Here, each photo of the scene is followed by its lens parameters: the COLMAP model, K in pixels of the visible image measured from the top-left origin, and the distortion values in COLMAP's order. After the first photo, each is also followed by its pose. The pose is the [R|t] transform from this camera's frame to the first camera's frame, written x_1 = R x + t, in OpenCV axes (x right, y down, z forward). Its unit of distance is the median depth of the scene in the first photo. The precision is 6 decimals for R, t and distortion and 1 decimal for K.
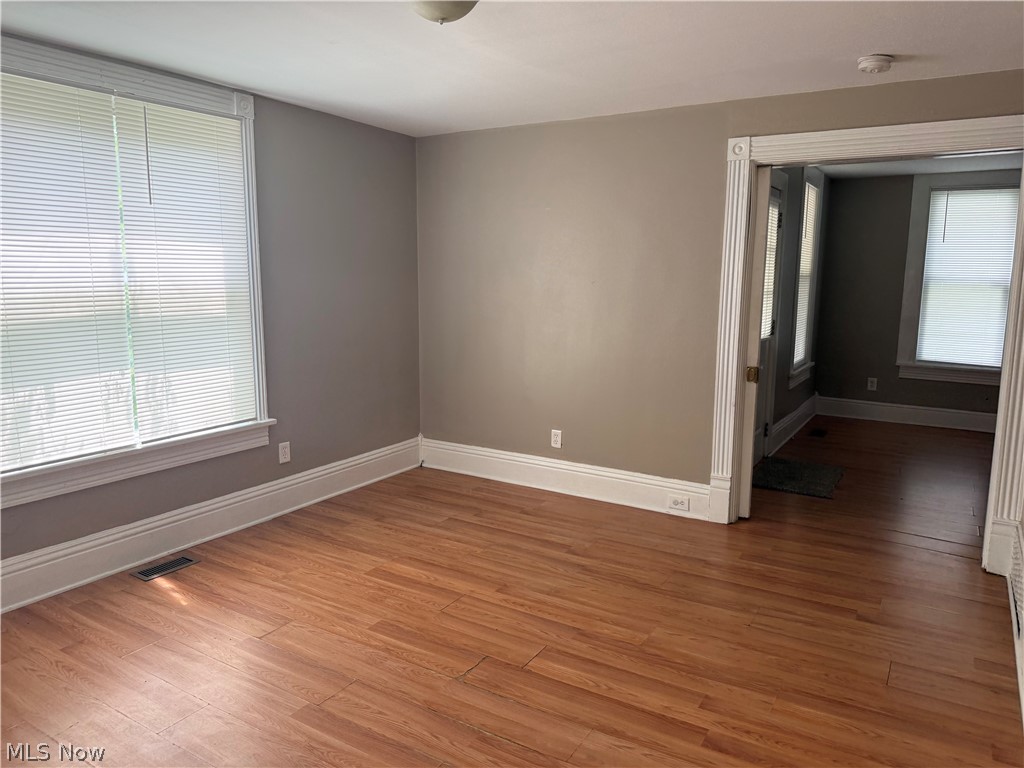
lens RADIAL K [[722.0, 0, 503.5], [0, 722.0, 388.2], [0, 0, 1]] dist [0.080850, -0.136093]
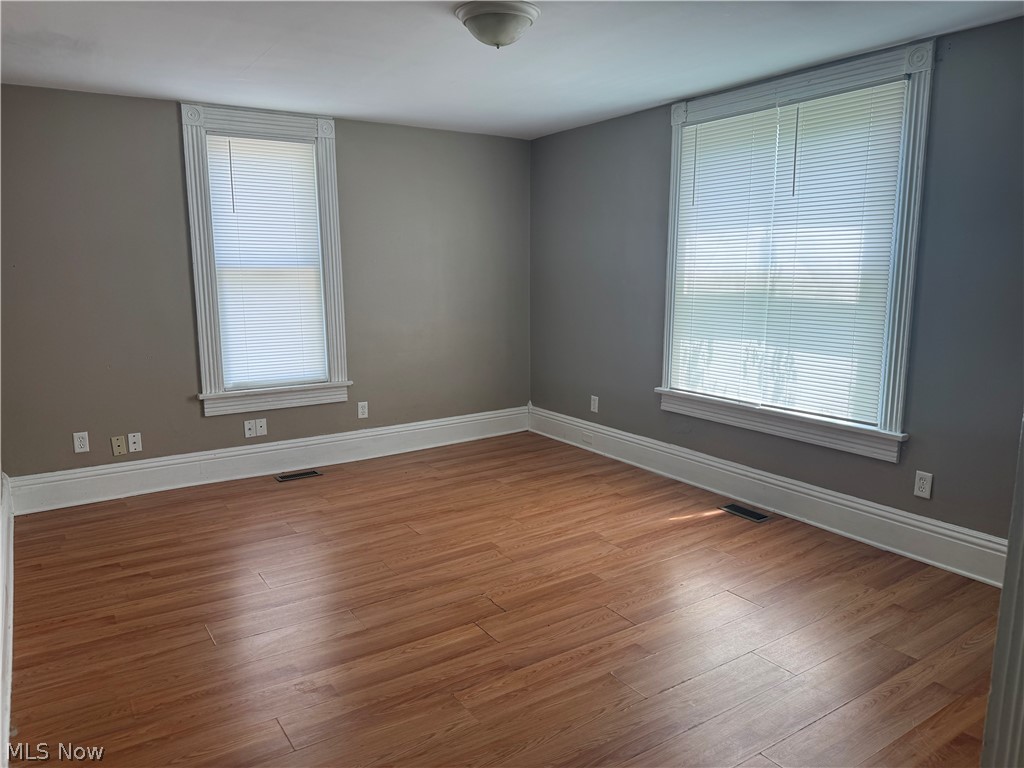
lens RADIAL K [[722.0, 0, 503.5], [0, 722.0, 388.2], [0, 0, 1]] dist [0.080850, -0.136093]
pose [[-0.432802, 0.151054, -0.888744, 0.733215], [-0.137208, 0.963338, 0.230550, -0.166262], [0.890986, 0.221725, -0.396209, 1.111812]]
